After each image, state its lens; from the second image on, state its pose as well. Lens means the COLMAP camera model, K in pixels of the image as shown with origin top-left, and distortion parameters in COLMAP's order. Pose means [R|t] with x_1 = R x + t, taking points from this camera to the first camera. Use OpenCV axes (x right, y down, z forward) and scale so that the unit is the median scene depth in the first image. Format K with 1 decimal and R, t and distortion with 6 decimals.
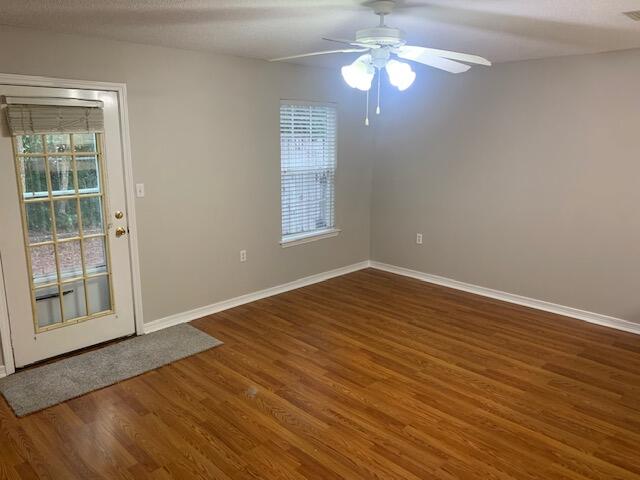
lens RADIAL K [[495.6, 0, 319.8], [0, 495.6, 239.4], [0, 0, 1]] dist [-0.004652, 0.001502]
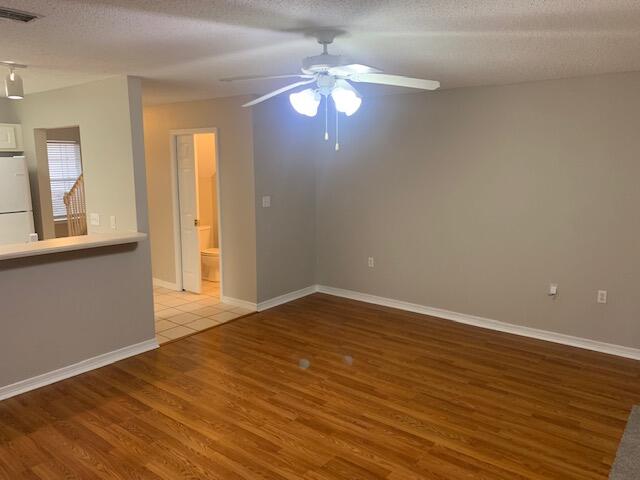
lens RADIAL K [[495.6, 0, 321.1], [0, 495.6, 240.3], [0, 0, 1]] dist [-0.004652, 0.001502]
pose [[-0.993503, 0.019005, -0.112206, 0.225730], [-0.023108, 0.931729, 0.362418, -0.388262], [0.111433, 0.362656, -0.925237, 1.828592]]
